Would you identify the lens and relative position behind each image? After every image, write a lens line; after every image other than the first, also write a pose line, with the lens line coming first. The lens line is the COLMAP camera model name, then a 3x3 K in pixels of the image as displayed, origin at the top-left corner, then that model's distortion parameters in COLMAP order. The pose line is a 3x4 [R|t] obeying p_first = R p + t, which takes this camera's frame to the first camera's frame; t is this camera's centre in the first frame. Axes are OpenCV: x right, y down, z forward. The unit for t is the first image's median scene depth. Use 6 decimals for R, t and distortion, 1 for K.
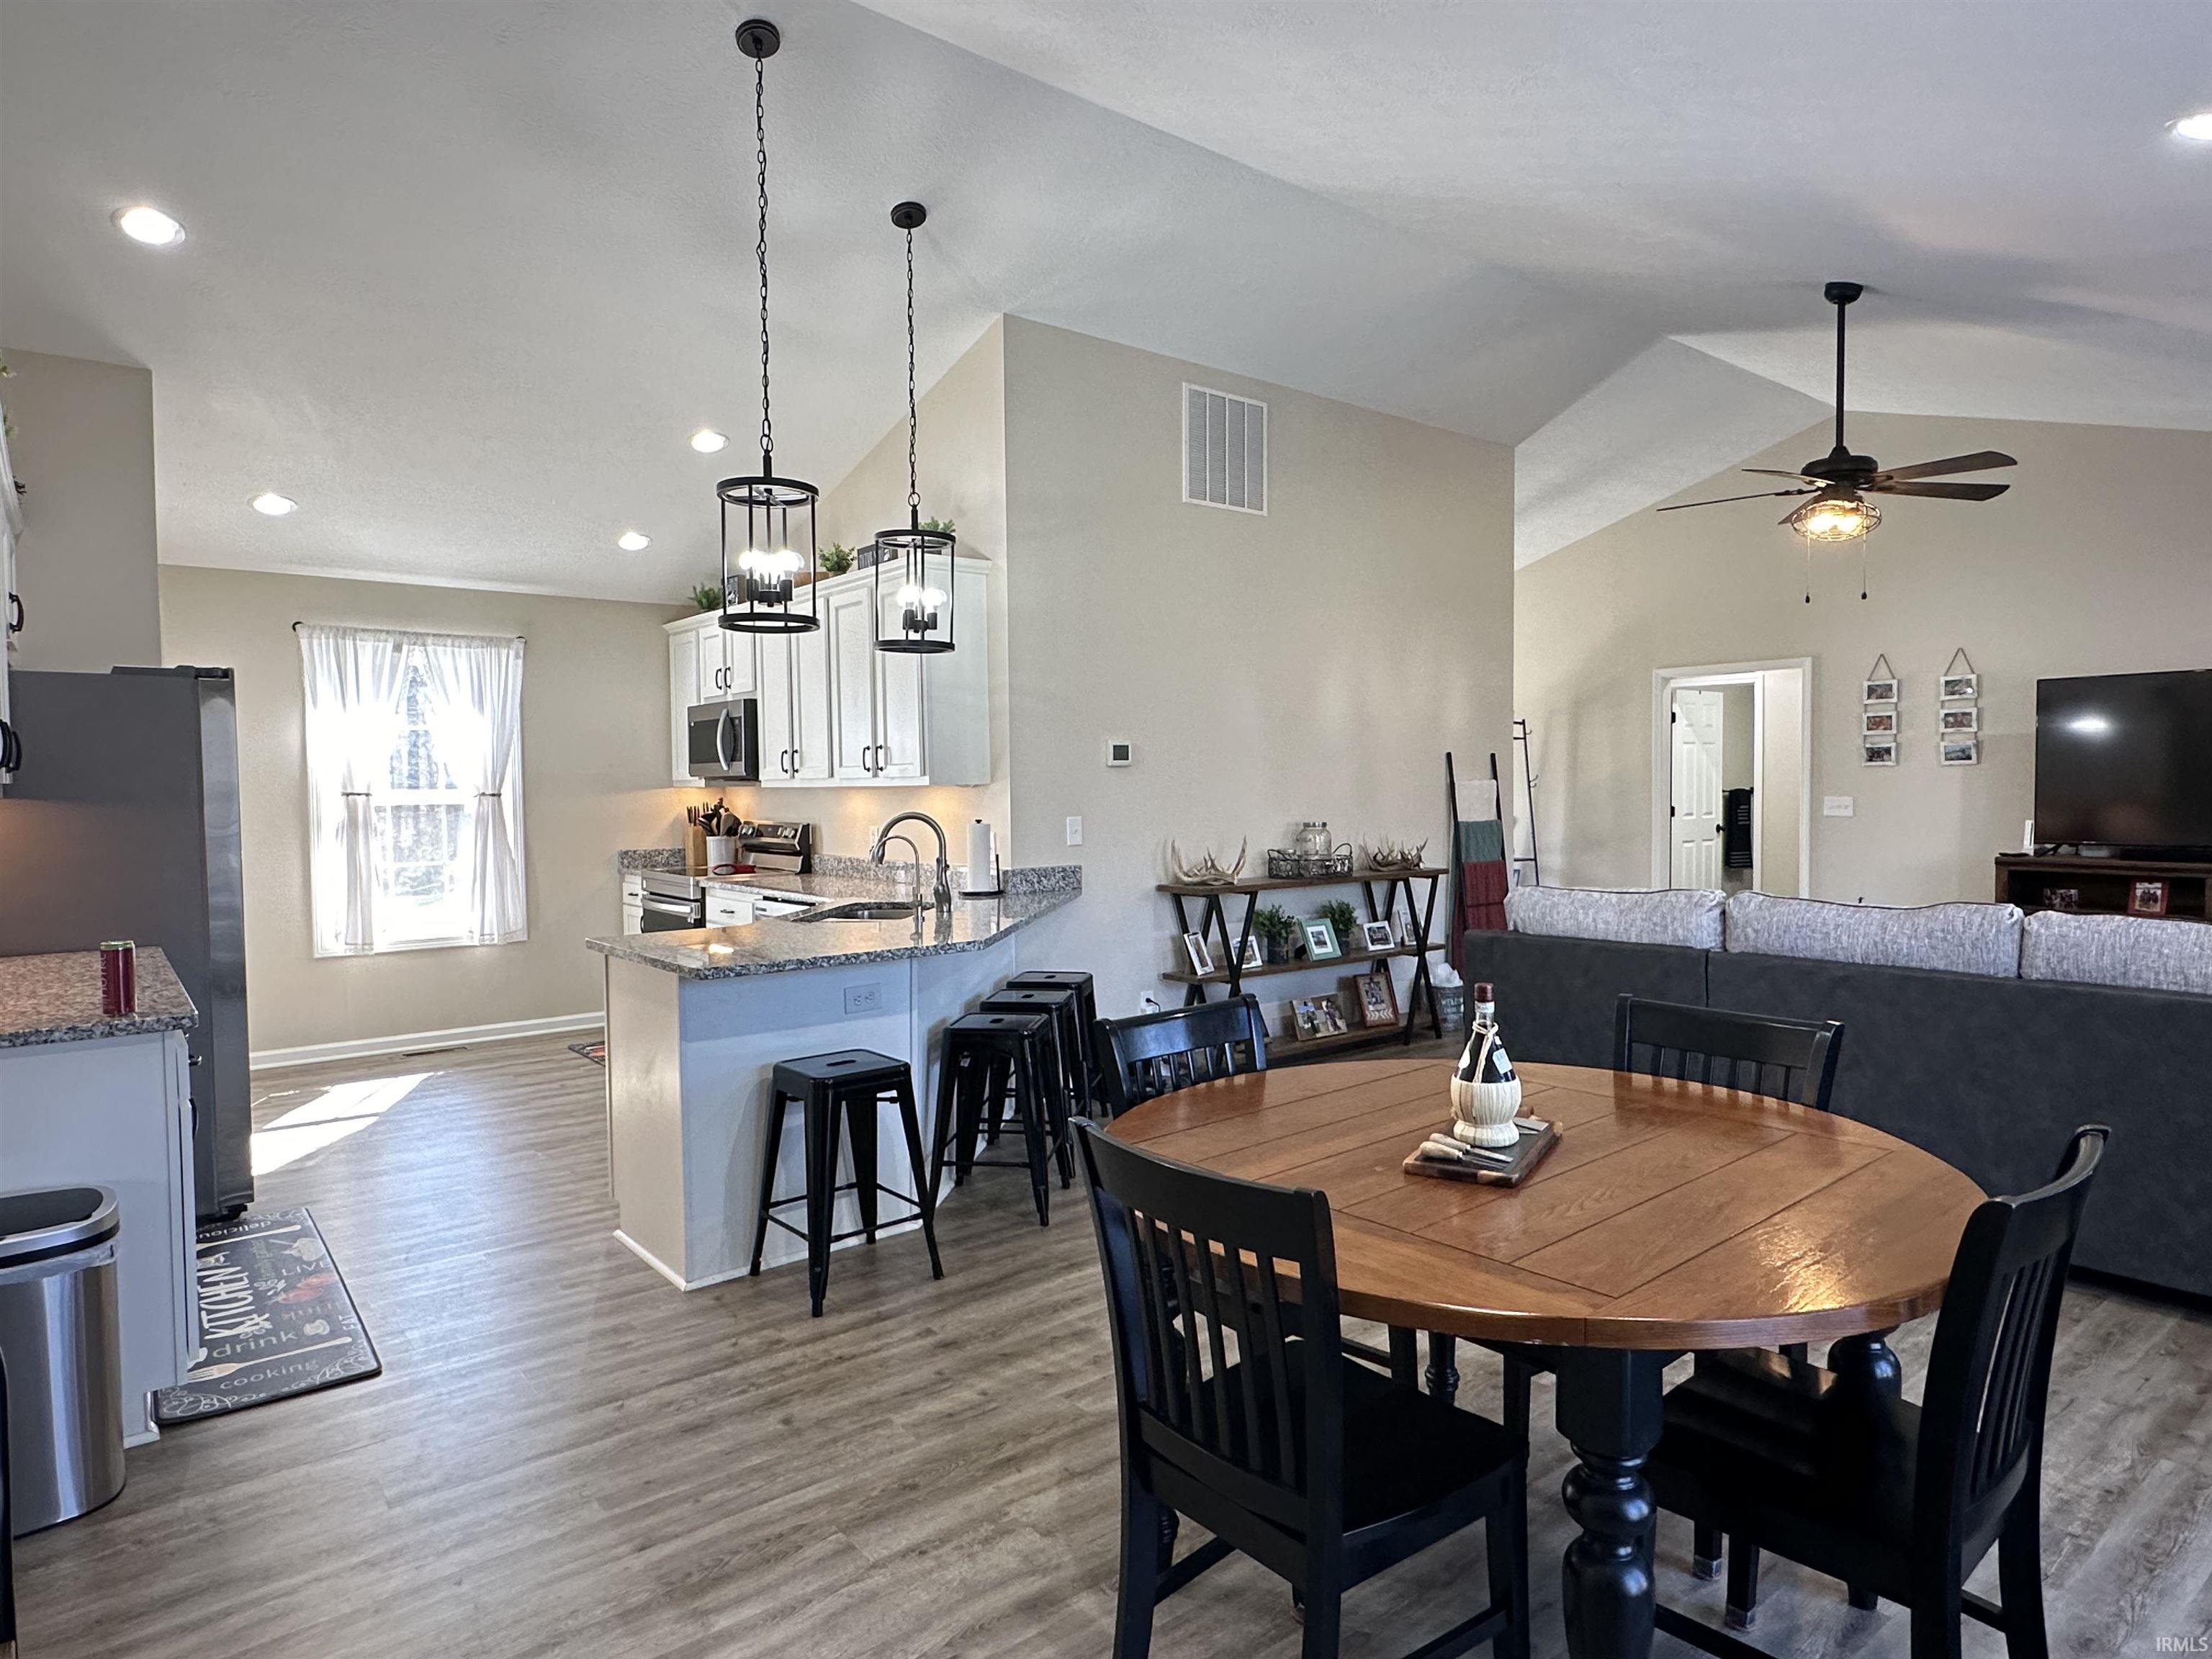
lens RADIAL K [[1286.6, 0, 1107.0], [0, 1286.6, 834.1], [0, 0, 1]] dist [-0.001410, 0.002809]
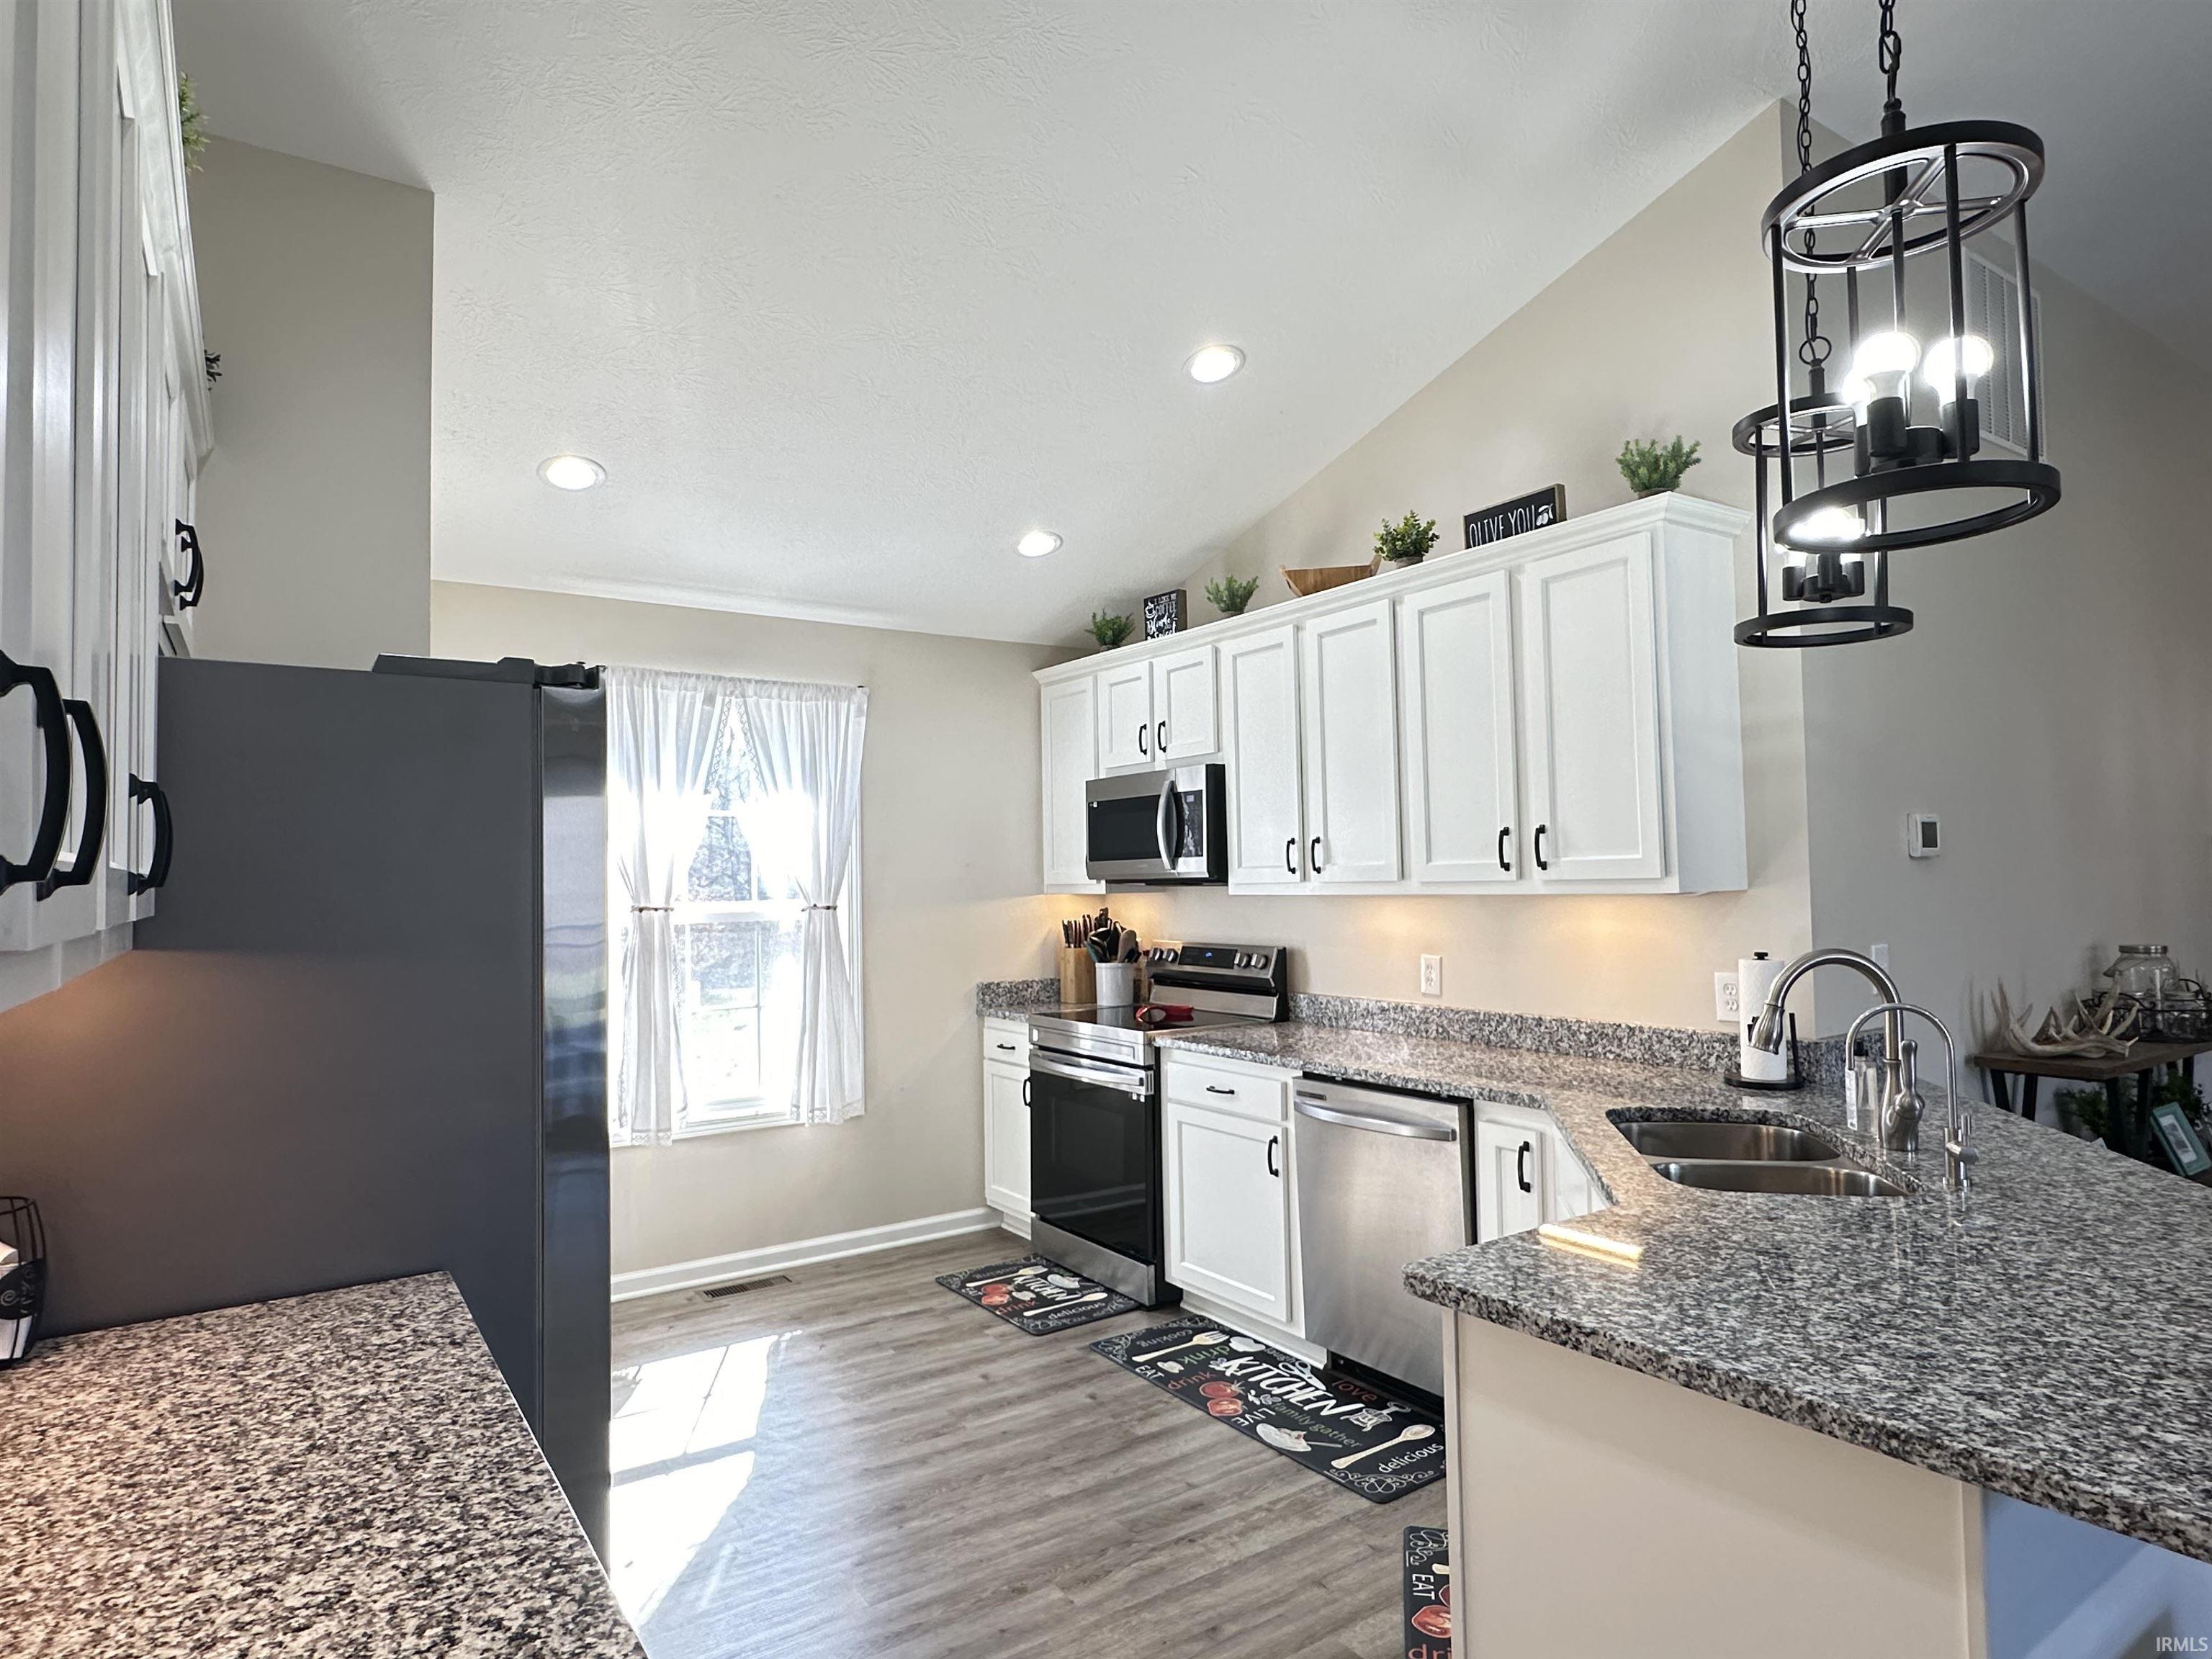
lens RADIAL K [[1244.2, 0, 1102.9], [0, 1244.2, 834.1], [0, 0, 1]] dist [-0.000917, -0.000091]
pose [[0.997103, -0.010313, -0.075355, -0.281832], [0.004503, 0.997031, -0.076867, -0.017934], [0.075924, 0.076305, 0.994190, 0.340925]]
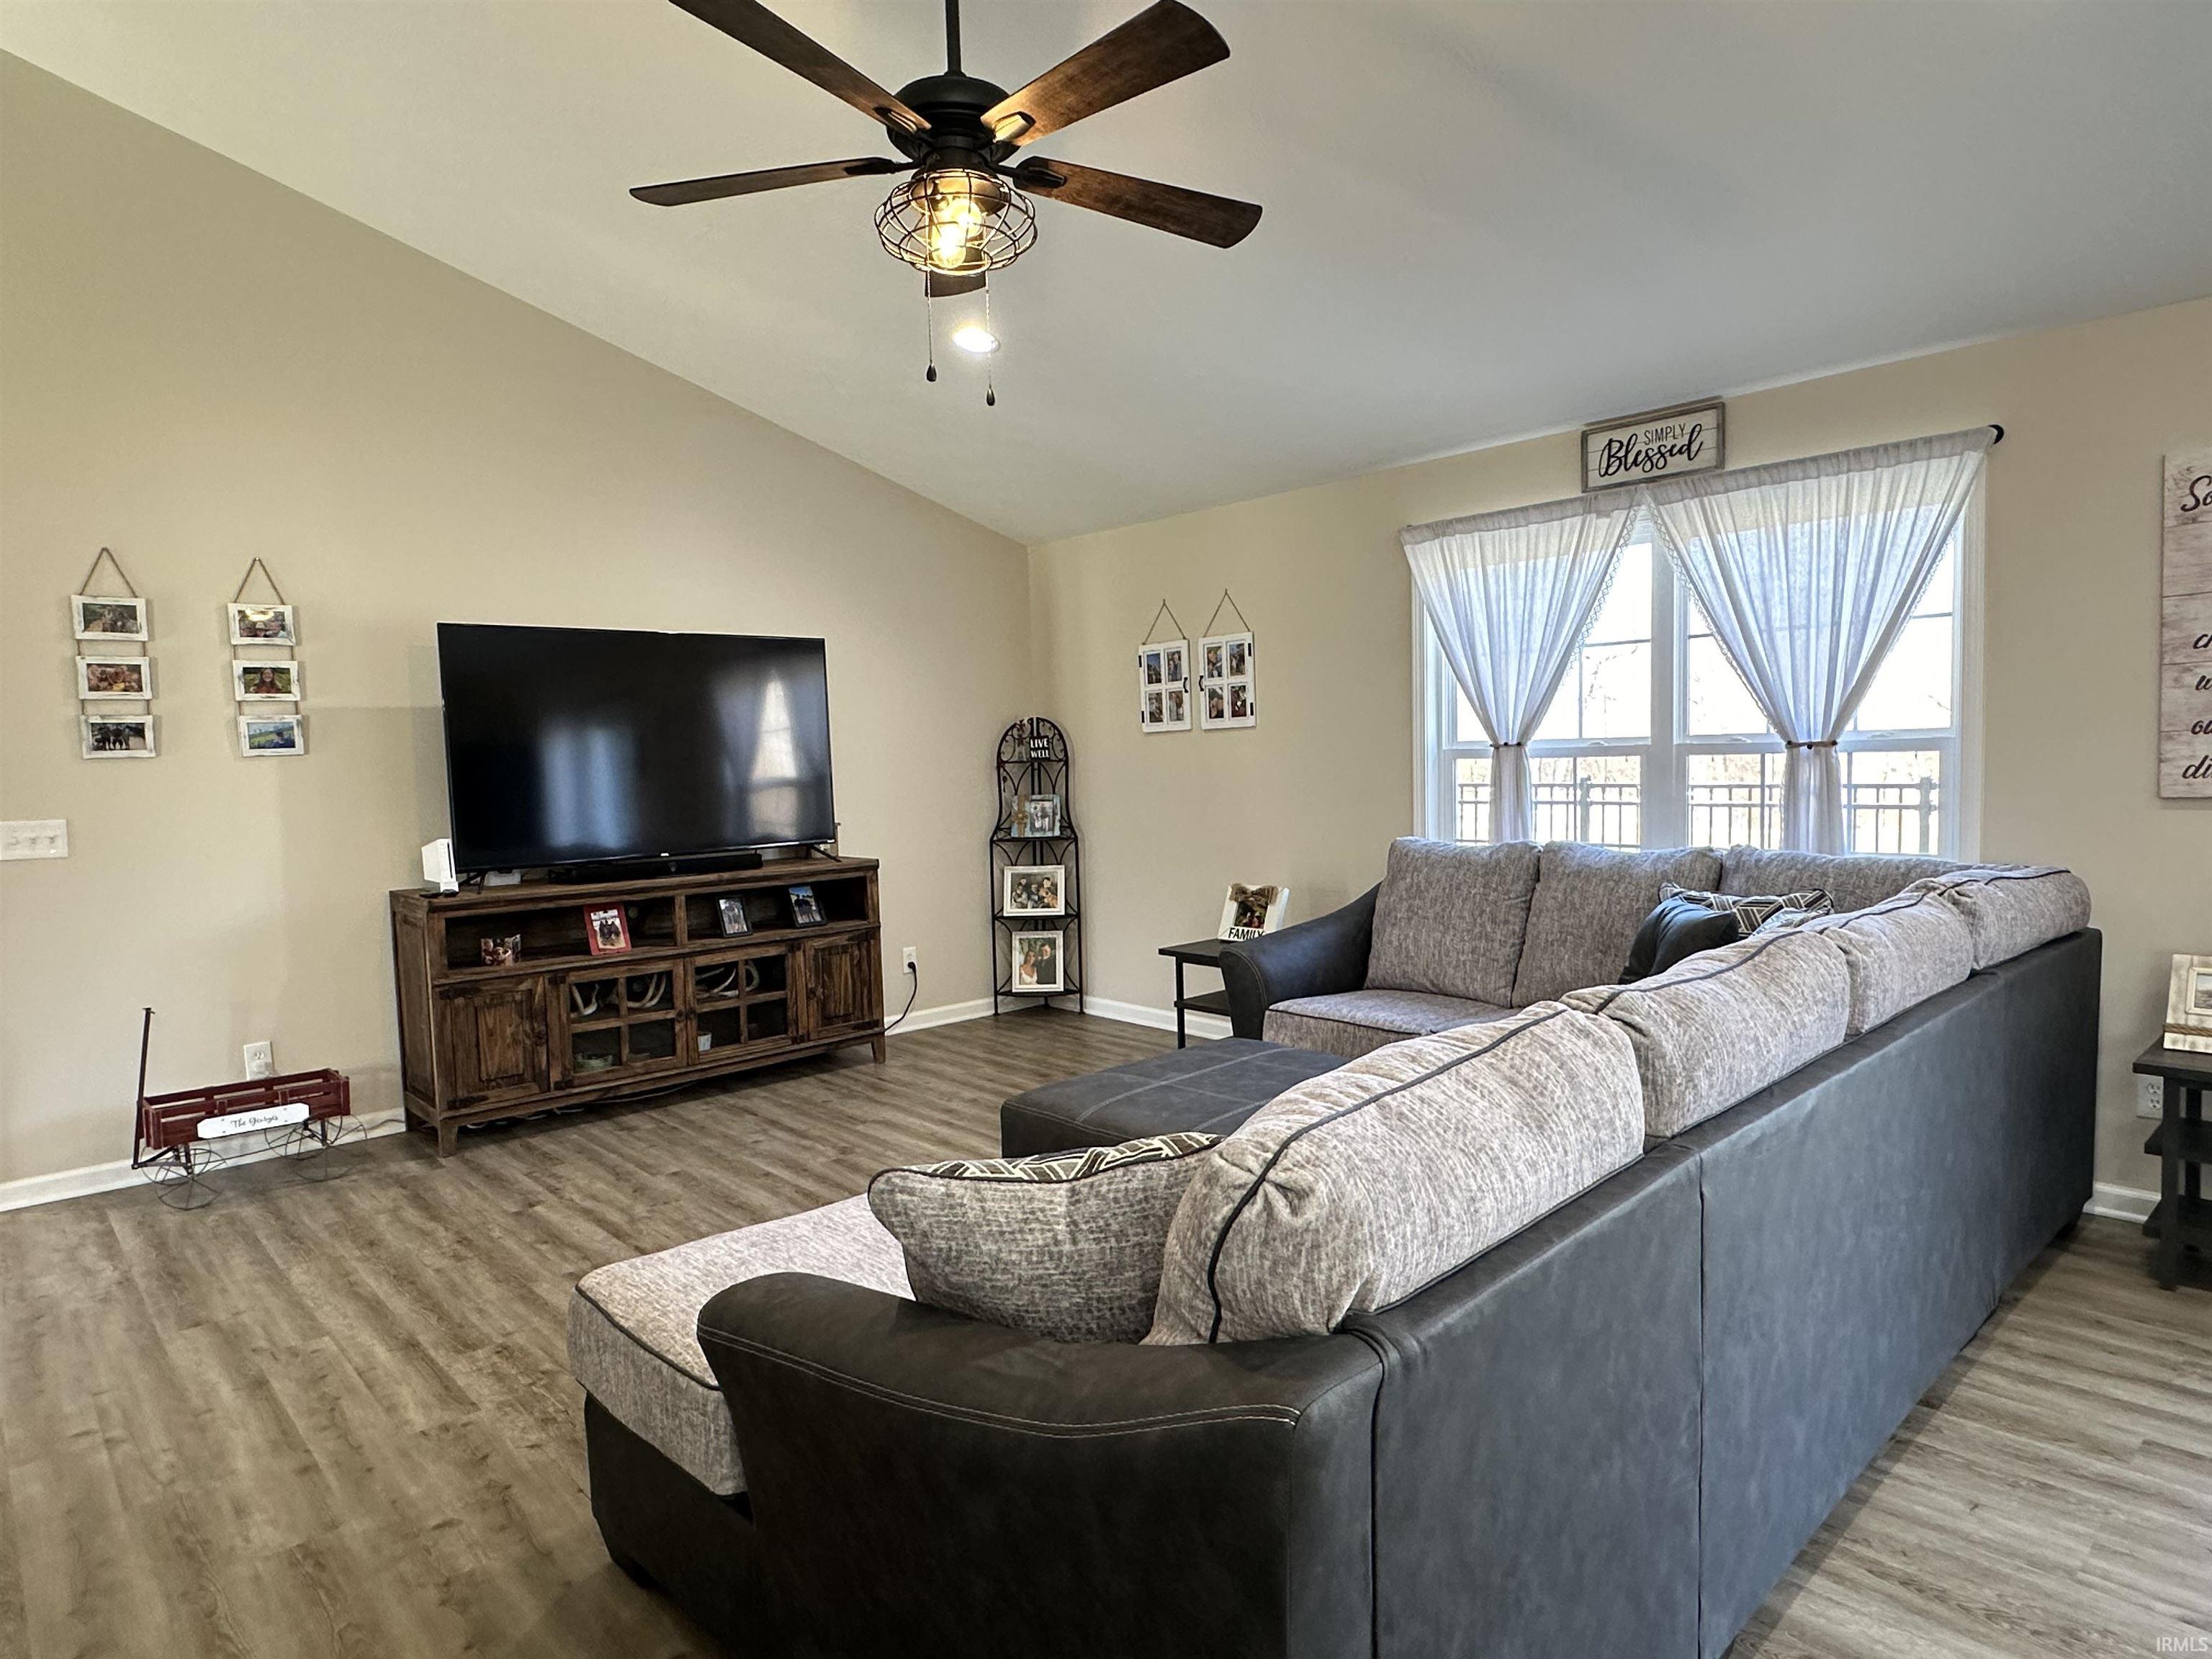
lens RADIAL K [[1286.6, 0, 1105.2], [0, 1286.6, 841.2], [0, 0, 1]] dist [-0.001410, 0.002809]
pose [[-0.068232, -0.055989, 0.996097, 0.047029], [0.068737, 0.995788, 0.060680, -0.027607], [-0.995299, 0.072609, -0.064096, 0.749050]]
